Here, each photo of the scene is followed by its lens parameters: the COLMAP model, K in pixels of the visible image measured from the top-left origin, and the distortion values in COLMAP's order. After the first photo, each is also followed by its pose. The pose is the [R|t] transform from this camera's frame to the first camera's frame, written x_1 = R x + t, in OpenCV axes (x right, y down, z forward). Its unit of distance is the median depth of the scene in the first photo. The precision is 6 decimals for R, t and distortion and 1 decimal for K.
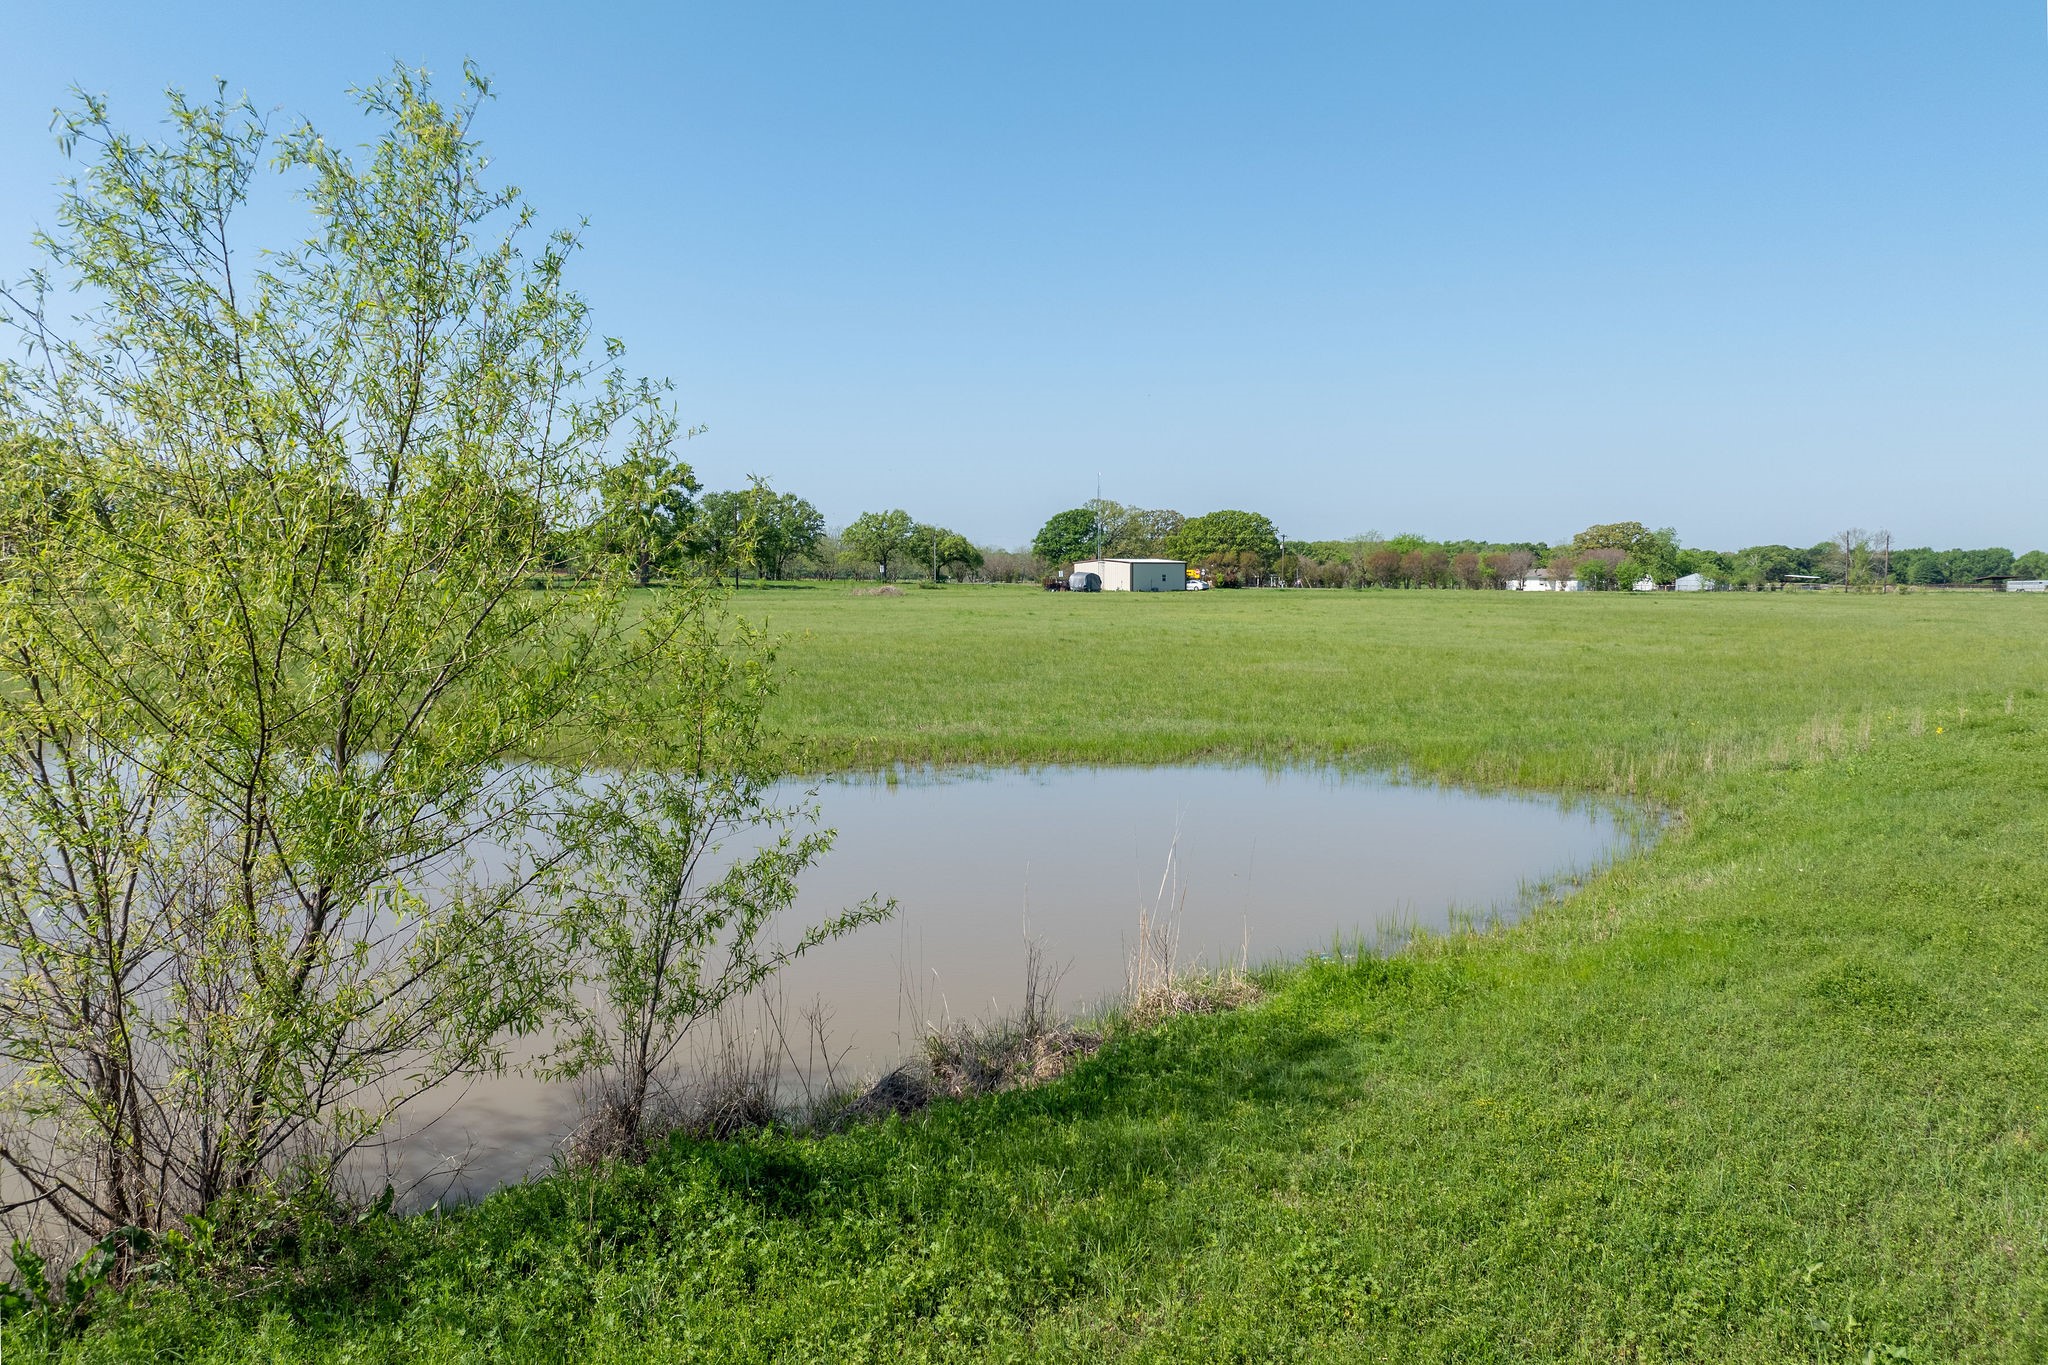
lens RADIAL K [[1661.6, 0, 1023.6], [0, 1661.6, 680.3], [0, 0, 1]] dist [-0.030084, -0.000759]
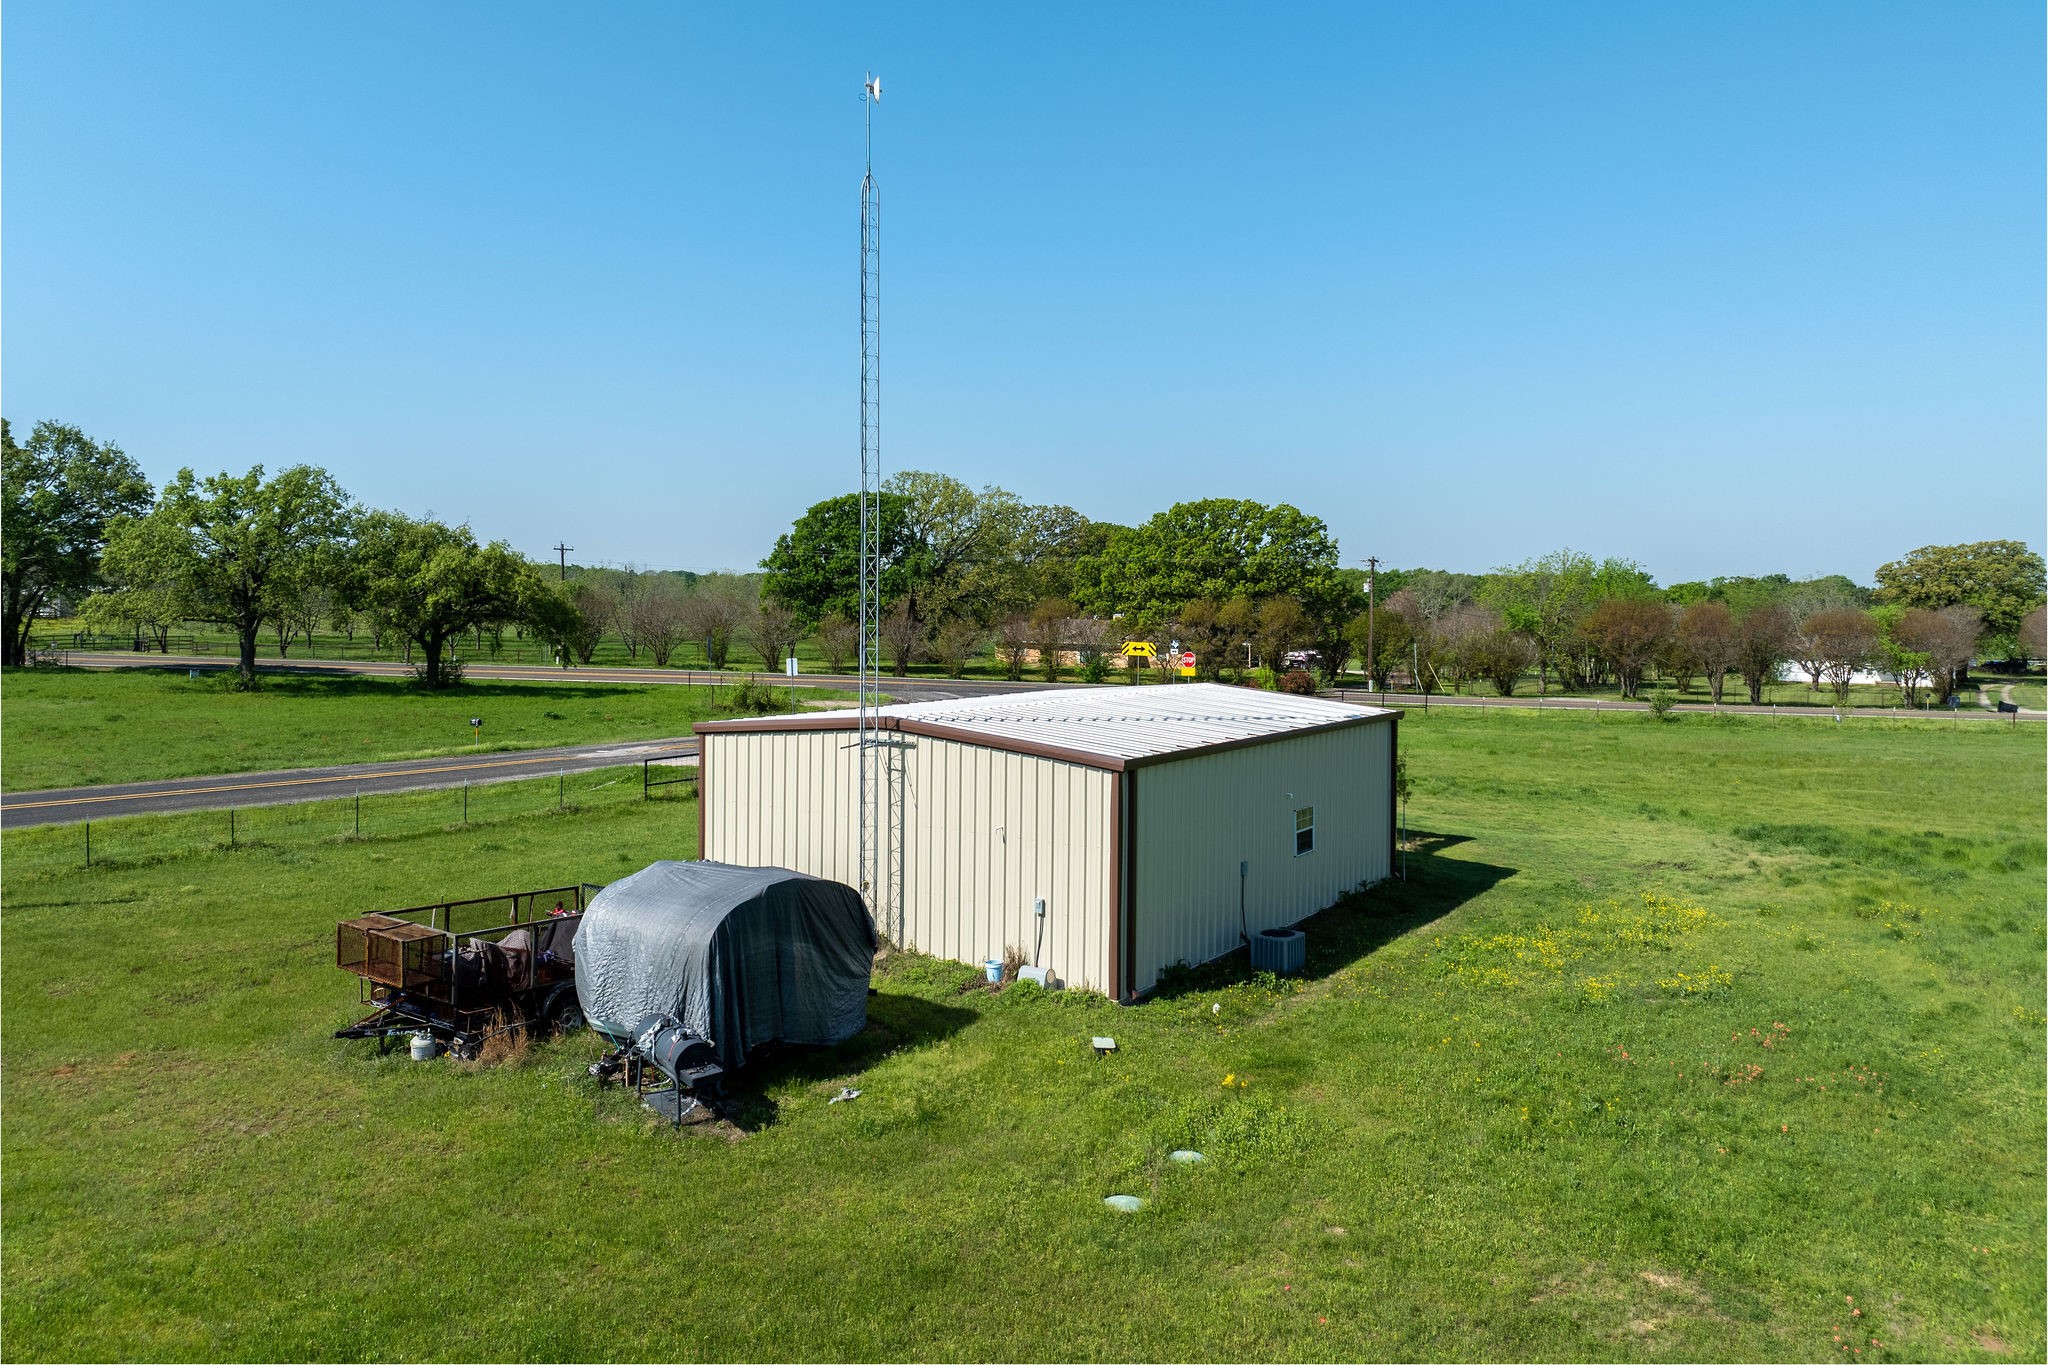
lens RADIAL K [[1661.6, 0, 1023.6], [0, 1661.6, 683.9], [0, 0, 1]] dist [-0.030084, -0.000759]
pose [[0.994727, 0.007220, 0.102306, 0.029965], [-0.006072, 0.999915, -0.011531, -0.050071], [-0.102380, 0.010849, 0.994686, 0.585992]]
